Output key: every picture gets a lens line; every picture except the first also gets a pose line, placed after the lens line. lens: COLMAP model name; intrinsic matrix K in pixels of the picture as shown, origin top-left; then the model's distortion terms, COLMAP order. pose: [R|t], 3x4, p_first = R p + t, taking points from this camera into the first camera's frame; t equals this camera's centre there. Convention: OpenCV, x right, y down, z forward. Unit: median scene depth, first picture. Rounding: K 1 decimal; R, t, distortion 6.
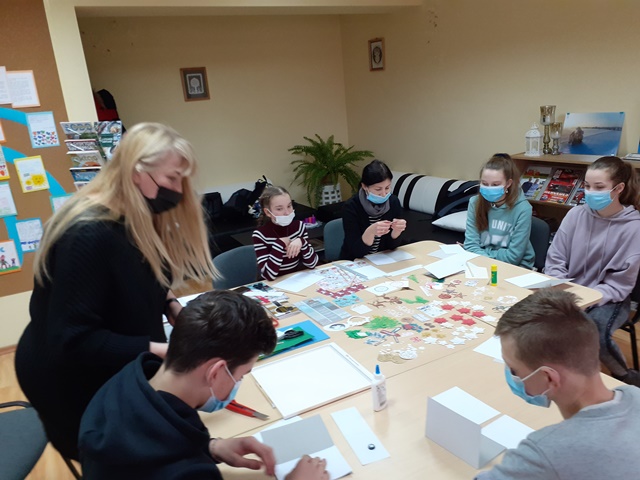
lens RADIAL K [[492.4, 0, 330.5], [0, 492.4, 240.0], [0, 0, 1]] dist [0.003986, -0.001444]
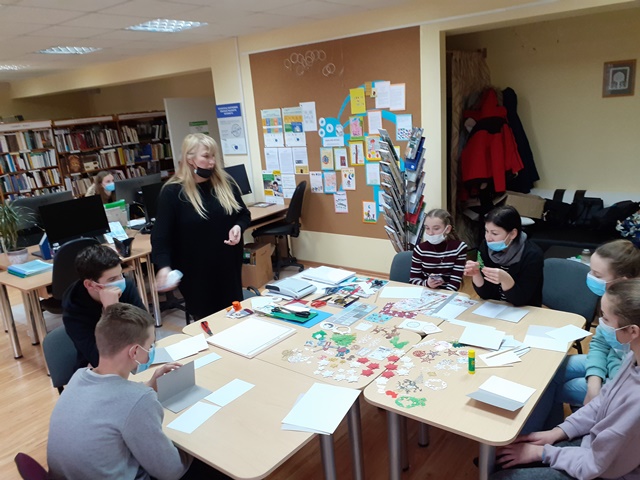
lens RADIAL K [[488.6, 0, 320.0], [0, 488.6, 240.0], [0, 0, 1]] dist [-0.025137, 0.016559]
pose [[0.419341, 0.286510, -0.861432, 0.563517], [-0.219775, 0.952706, 0.209882, -0.160863], [0.880825, 0.101309, 0.462477, 0.212130]]
